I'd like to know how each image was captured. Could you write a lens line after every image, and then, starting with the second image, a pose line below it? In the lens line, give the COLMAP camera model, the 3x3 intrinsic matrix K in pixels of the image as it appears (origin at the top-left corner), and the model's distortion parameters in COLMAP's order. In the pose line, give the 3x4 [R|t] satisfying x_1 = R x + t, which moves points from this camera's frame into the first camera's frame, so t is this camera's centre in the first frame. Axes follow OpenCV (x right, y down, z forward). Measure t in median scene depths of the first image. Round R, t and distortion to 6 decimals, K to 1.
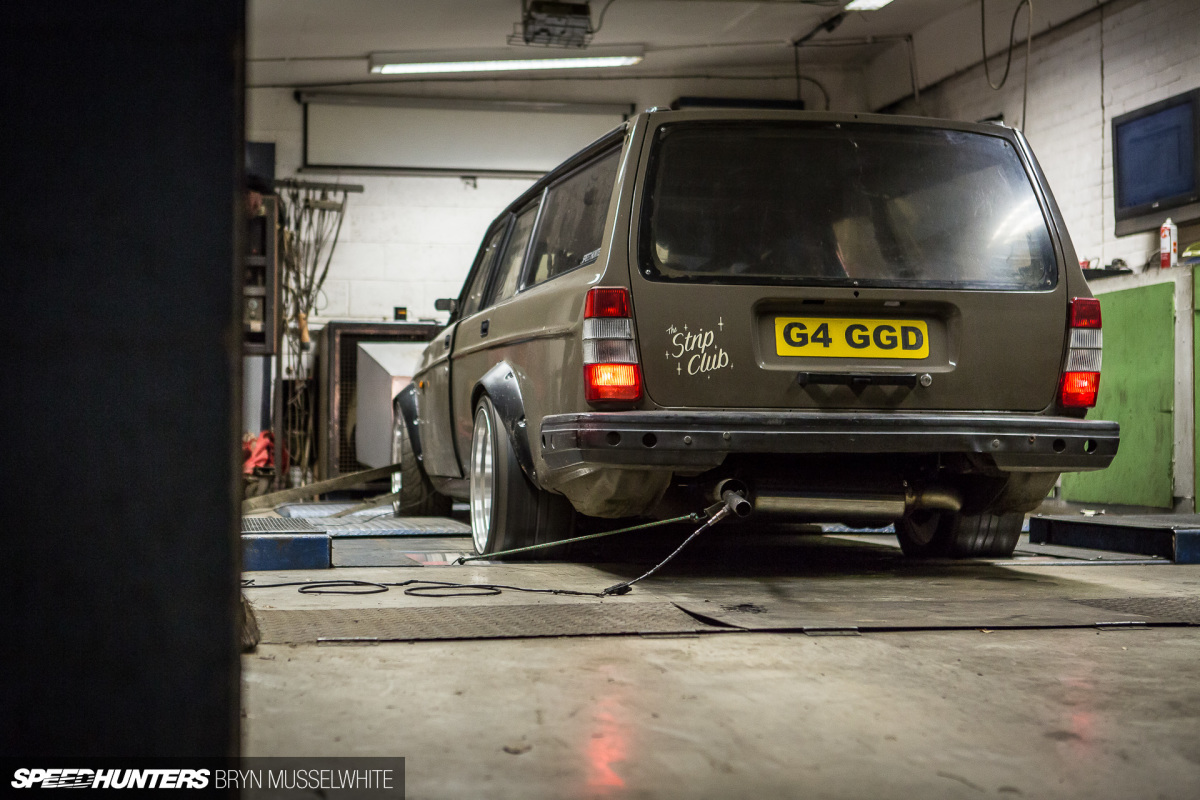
lens RADIAL K [[1948.9, 0, 600.0], [0, 1948.9, 400.0], [0, 0, 1]] dist [-0.016057, -0.256701]
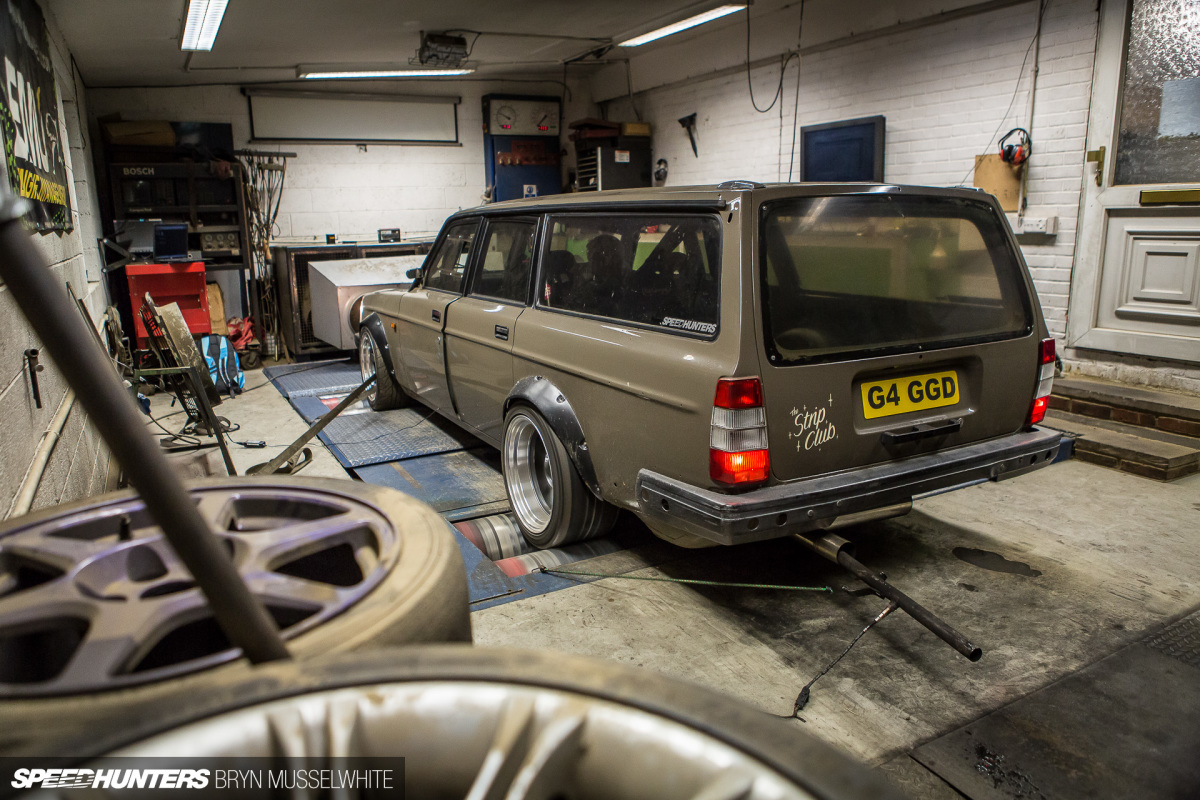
lens RADIAL K [[808.4, 0, 600.0], [0, 808.4, 400.0], [0, 0, 1]] dist [-0.057304, 0.002344]
pose [[0.954199, -0.086233, 0.286475, -0.103828], [0.014140, 0.969488, 0.244731, -0.082974], [-0.298837, -0.229471, 0.926304, 0.344778]]
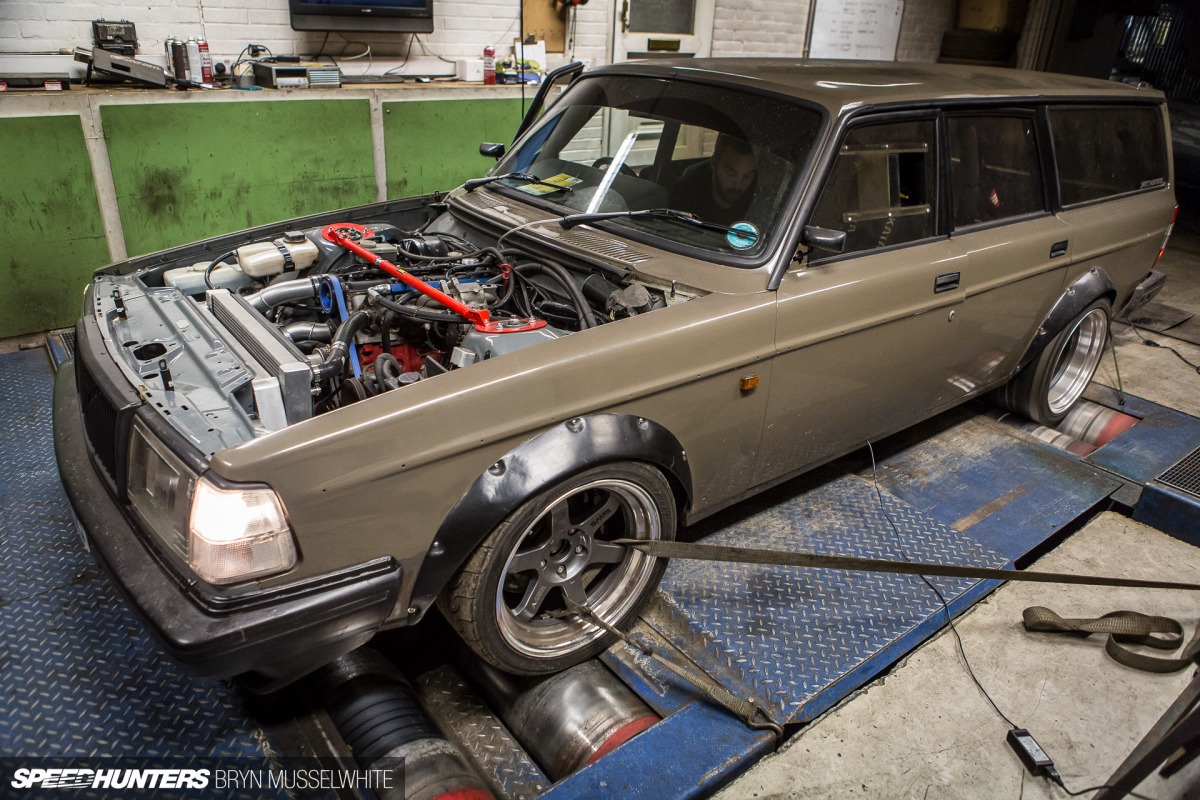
lens RADIAL K [[808.4, 0, 600.0], [0, 808.4, 400.0], [0, 0, 1]] dist [-0.057304, 0.002344]
pose [[-0.428017, -0.412166, 0.804314, -0.233789], [-0.069568, 0.902338, 0.425377, -0.091111], [-0.901089, 0.126114, -0.414889, 0.973465]]
